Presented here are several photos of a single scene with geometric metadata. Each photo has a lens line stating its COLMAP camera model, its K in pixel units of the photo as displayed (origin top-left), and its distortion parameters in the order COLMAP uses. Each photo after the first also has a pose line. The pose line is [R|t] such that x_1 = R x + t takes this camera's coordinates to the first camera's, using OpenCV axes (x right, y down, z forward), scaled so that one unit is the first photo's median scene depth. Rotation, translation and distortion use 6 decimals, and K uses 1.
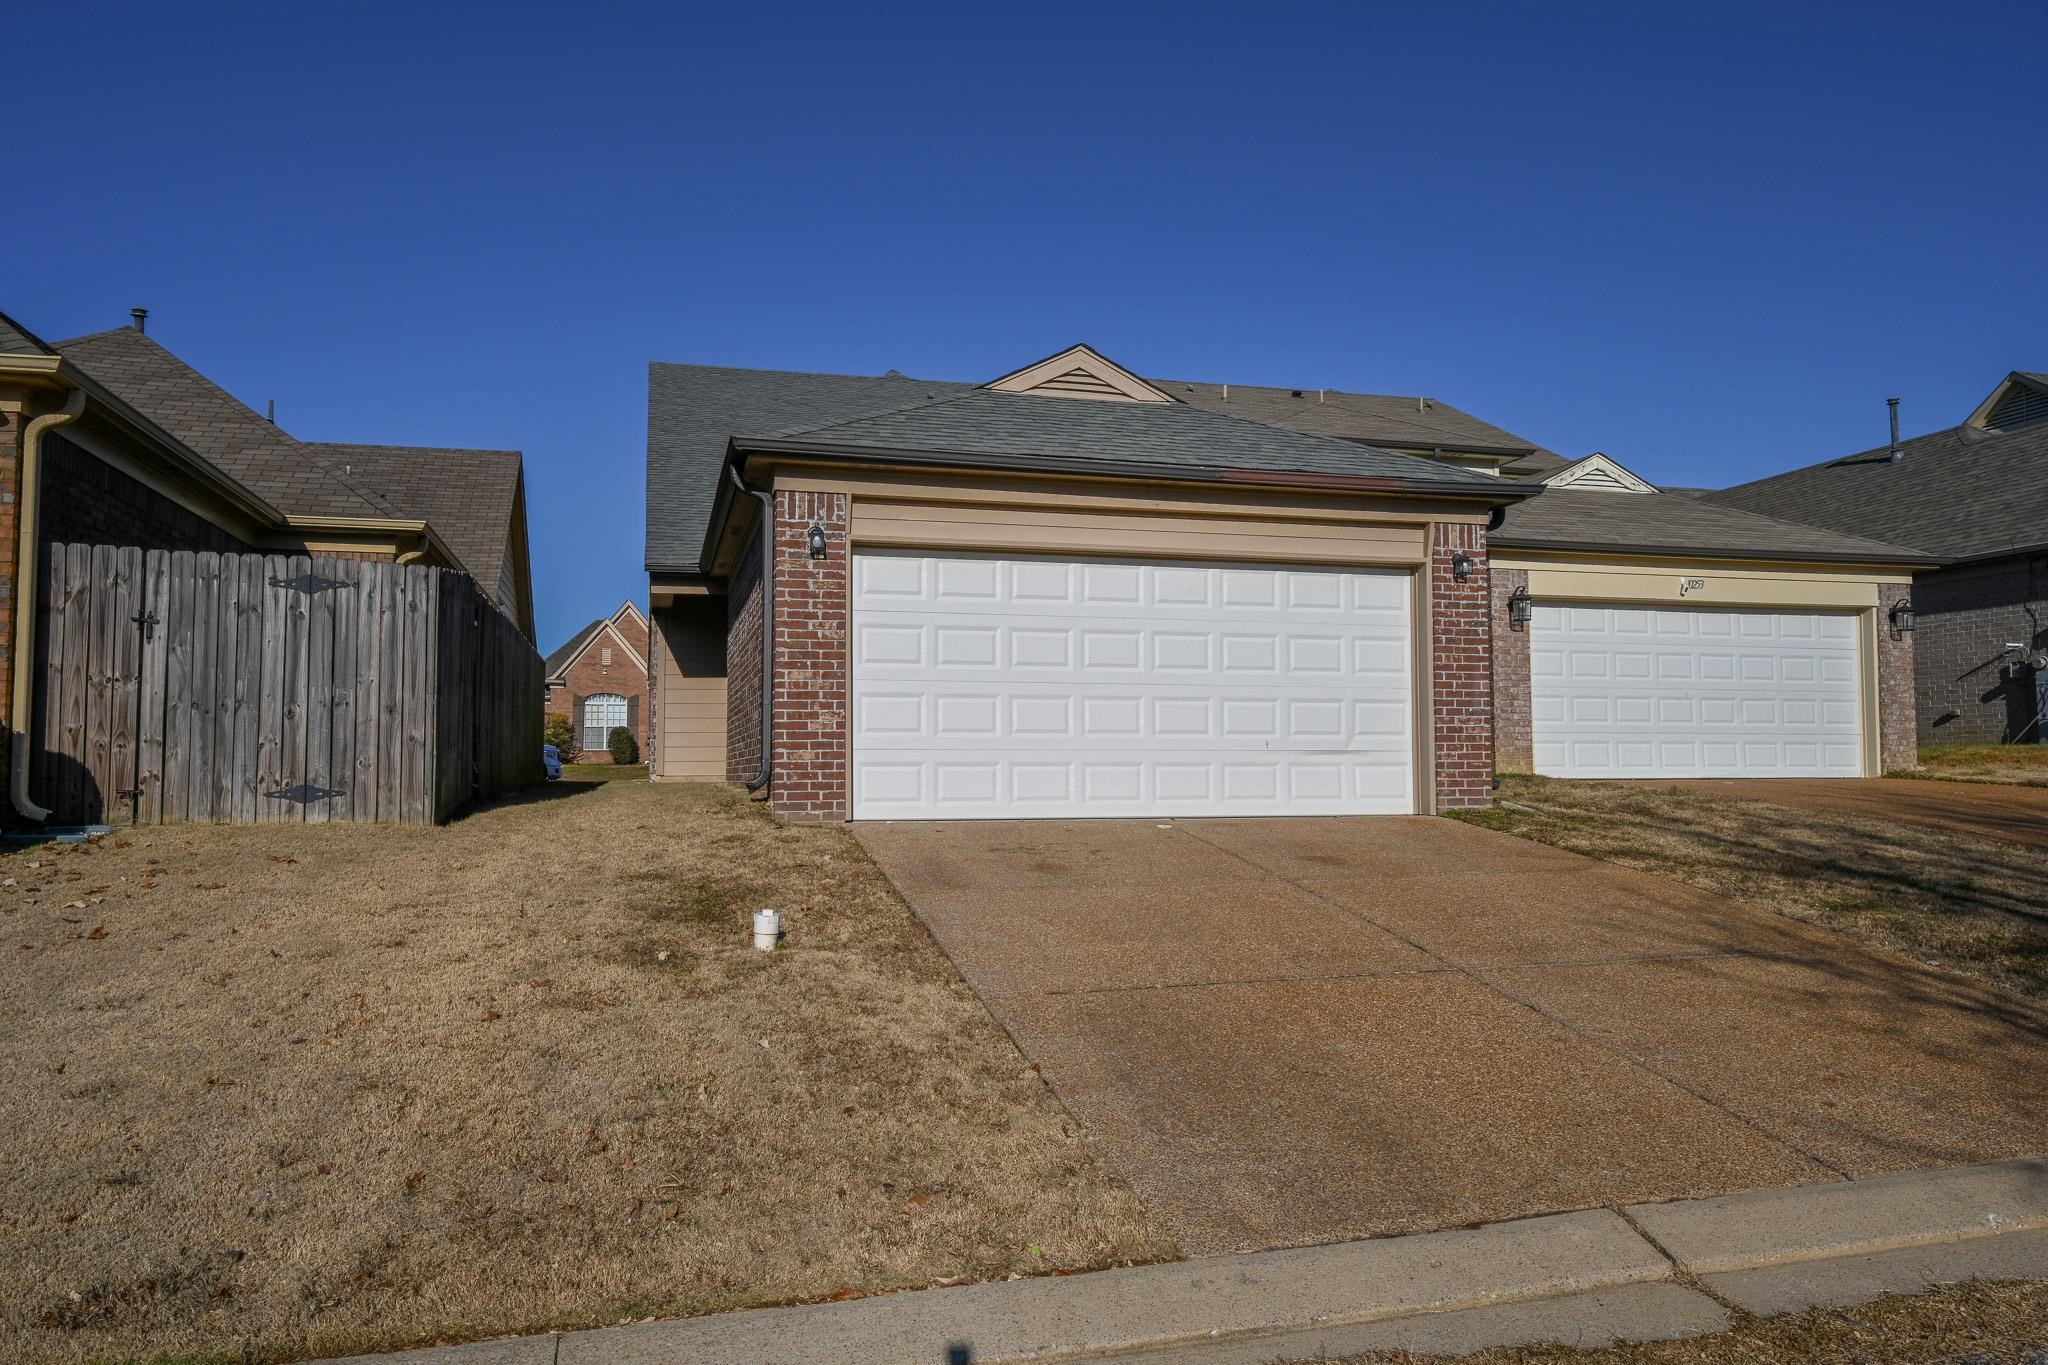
lens RADIAL K [[1368.6, 0, 1025.4], [0, 1368.6, 684.2], [0, 0, 1]] dist [-0.004636, -0.000340]
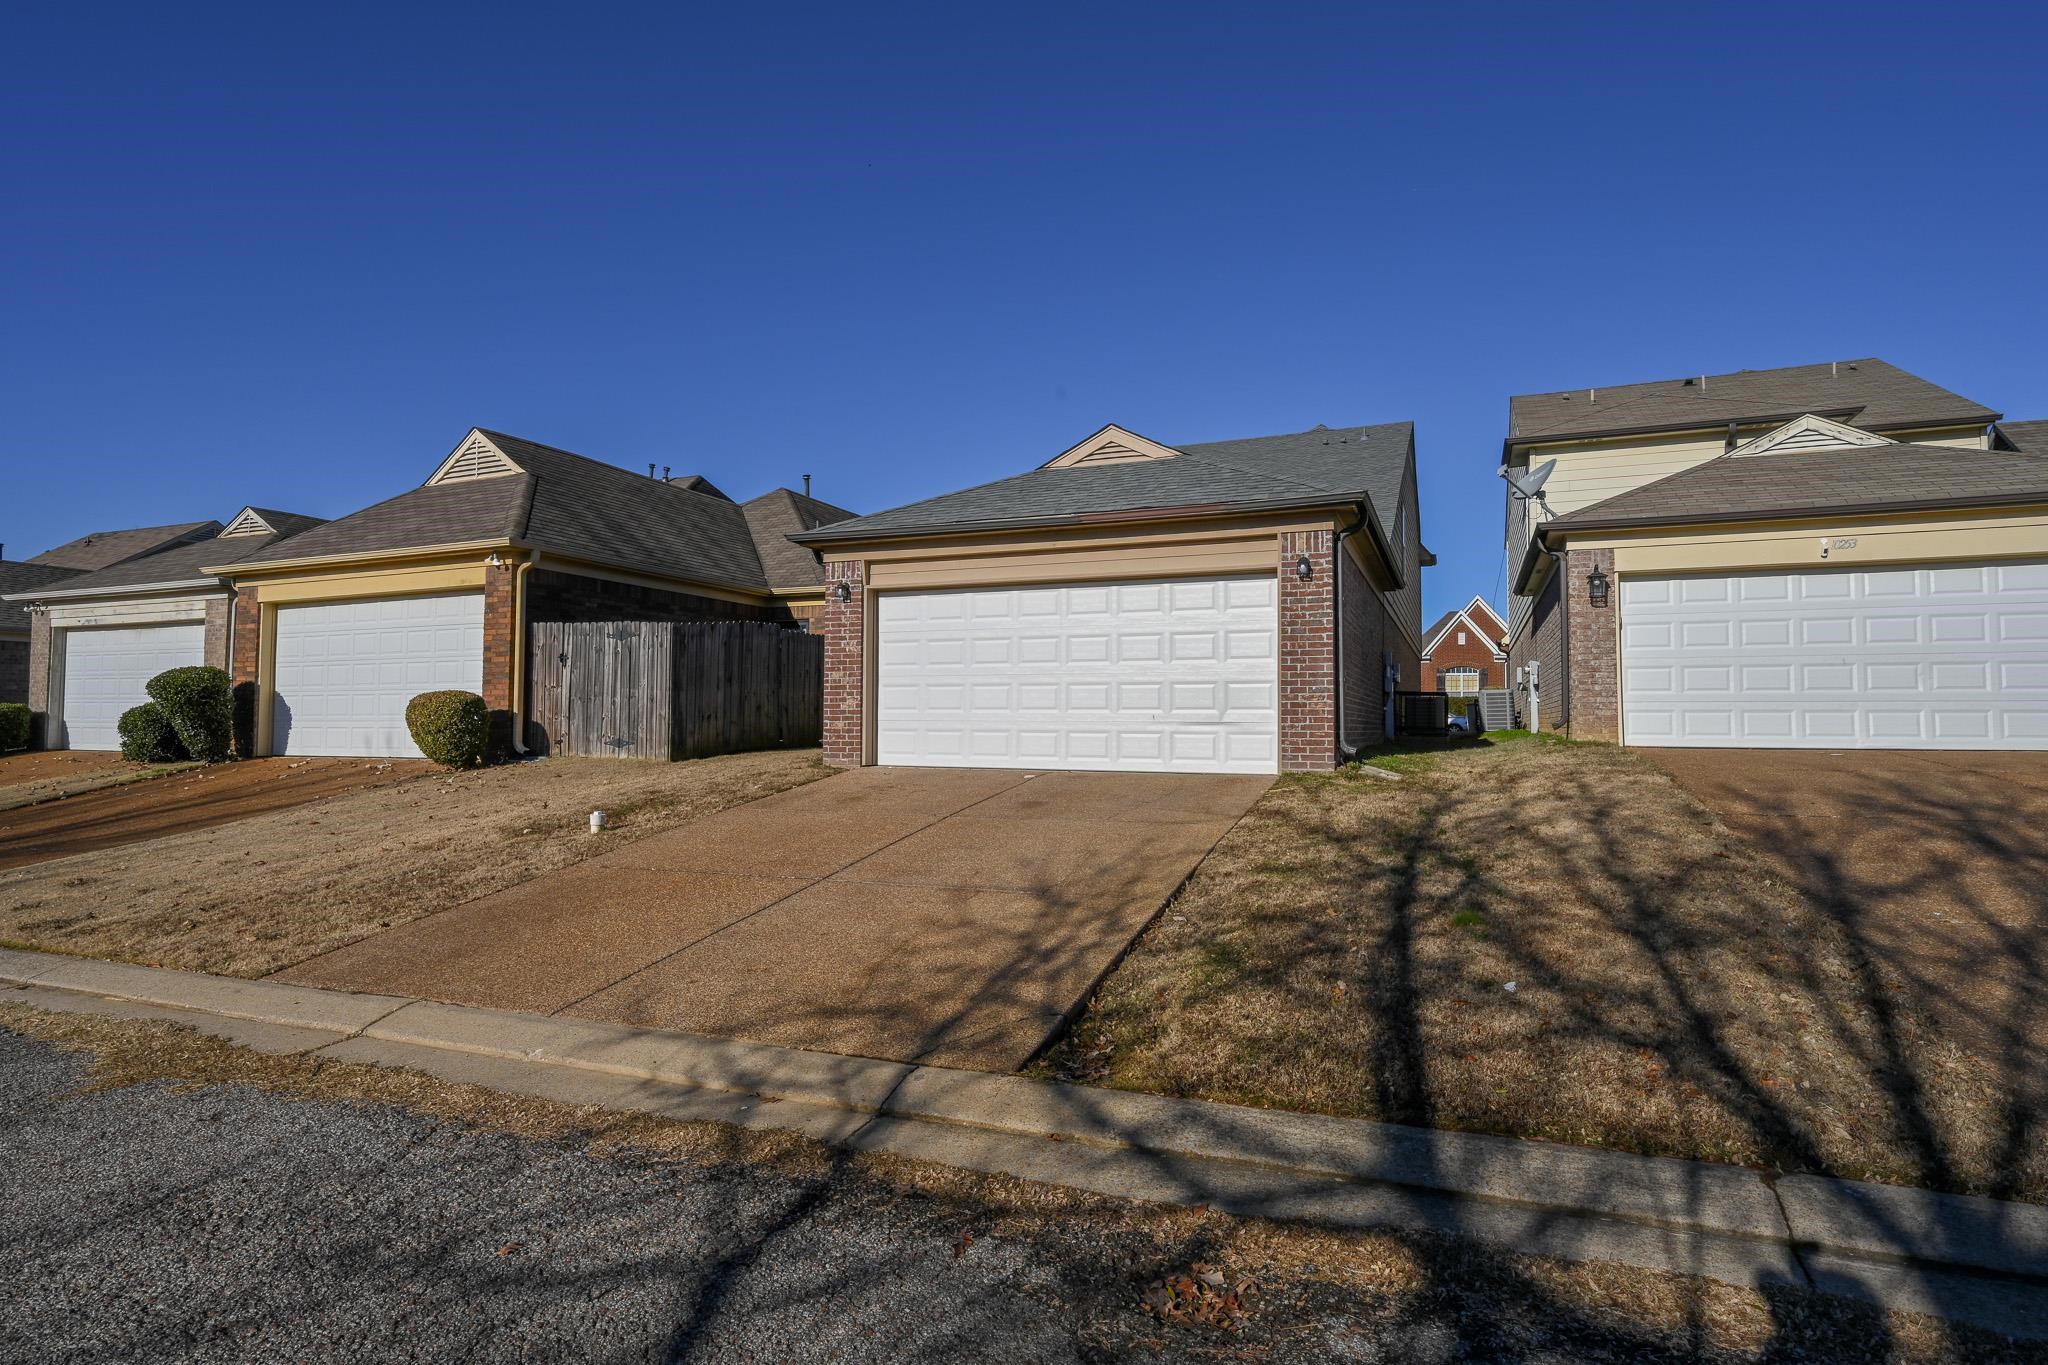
lens RADIAL K [[993.1, 0, 1024.7], [0, 993.1, 684.2], [0, 0, 1]] dist [0.000273, -0.000037]
pose [[0.807874, -0.017795, -0.589087, 0.632537], [0.030679, 0.999459, 0.011882, -0.002583], [0.588556, -0.027672, 0.807983, 0.157839]]
